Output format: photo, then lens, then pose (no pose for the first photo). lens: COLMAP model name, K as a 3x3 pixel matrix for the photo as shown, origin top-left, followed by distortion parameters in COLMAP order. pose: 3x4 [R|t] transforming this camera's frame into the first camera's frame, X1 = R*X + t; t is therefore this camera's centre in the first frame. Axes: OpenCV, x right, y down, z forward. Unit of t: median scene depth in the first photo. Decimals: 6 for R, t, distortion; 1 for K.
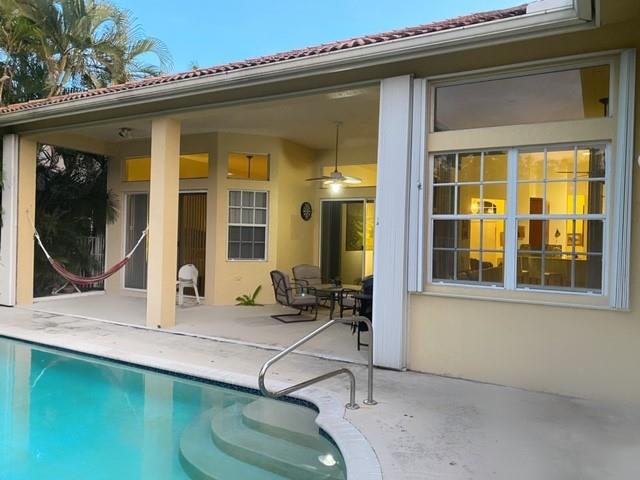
lens RADIAL K [[492.6, 0, 320.0], [0, 492.6, 240.0], [0, 0, 1]] dist [0.032981, -0.007960]
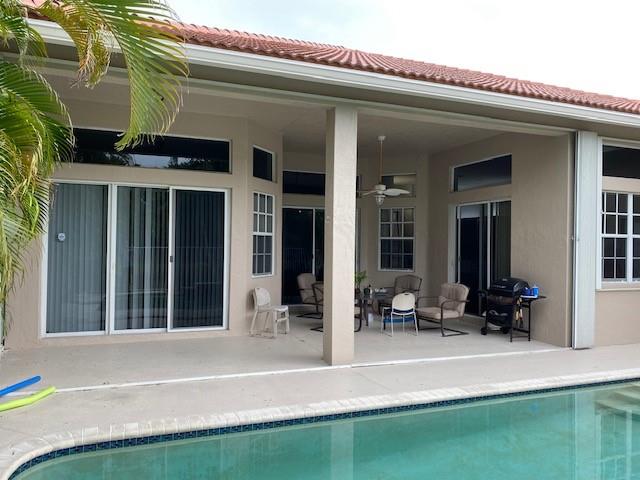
lens RADIAL K [[492.6, 0, 320.0], [0, 492.6, 240.0], [0, 0, 1]] dist [0.032981, -0.007960]
pose [[0.615755, -0.009951, 0.787875, -1.009670], [0.002796, 0.999942, 0.010445, -0.037571], [-0.787933, -0.004229, 0.615746, 0.535038]]
